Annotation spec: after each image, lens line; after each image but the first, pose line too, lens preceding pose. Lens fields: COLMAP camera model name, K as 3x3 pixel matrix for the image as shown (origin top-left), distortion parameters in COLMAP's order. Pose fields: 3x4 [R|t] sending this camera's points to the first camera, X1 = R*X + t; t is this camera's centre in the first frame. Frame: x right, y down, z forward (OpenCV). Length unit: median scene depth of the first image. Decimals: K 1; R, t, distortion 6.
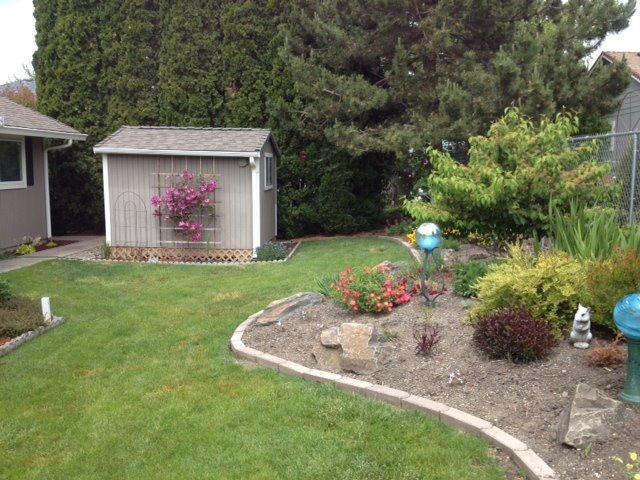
lens RADIAL K [[600.9, 0, 321.1], [0, 600.9, 245.2], [0, 0, 1]] dist [0.194212, -0.447809]
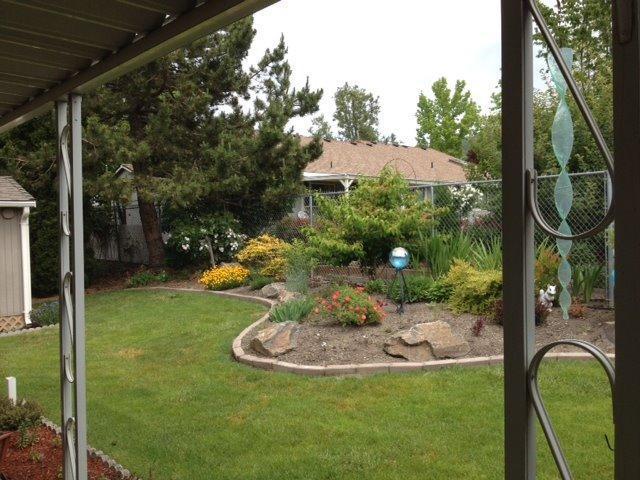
lens RADIAL K [[600.9, 0, 321.1], [0, 600.9, 245.2], [0, 0, 1]] dist [0.194212, -0.447809]
pose [[0.723776, -0.046190, 0.688487, -0.397995], [0.113389, 0.992155, -0.052638, 0.002638], [-0.680655, 0.116165, 0.723336, 0.078276]]
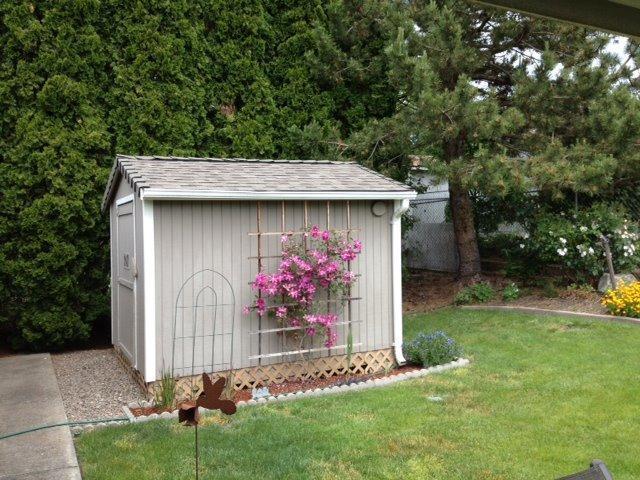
lens RADIAL K [[593.1, 0, 320.0], [0, 593.1, 240.0], [0, 0, 1]] dist [0.144650, -0.267309]
pose [[0.881092, -0.048504, 0.470452, -0.458281], [0.100571, 0.991192, -0.086163, -0.057454], [-0.462129, 0.123231, 0.878209, 0.484351]]
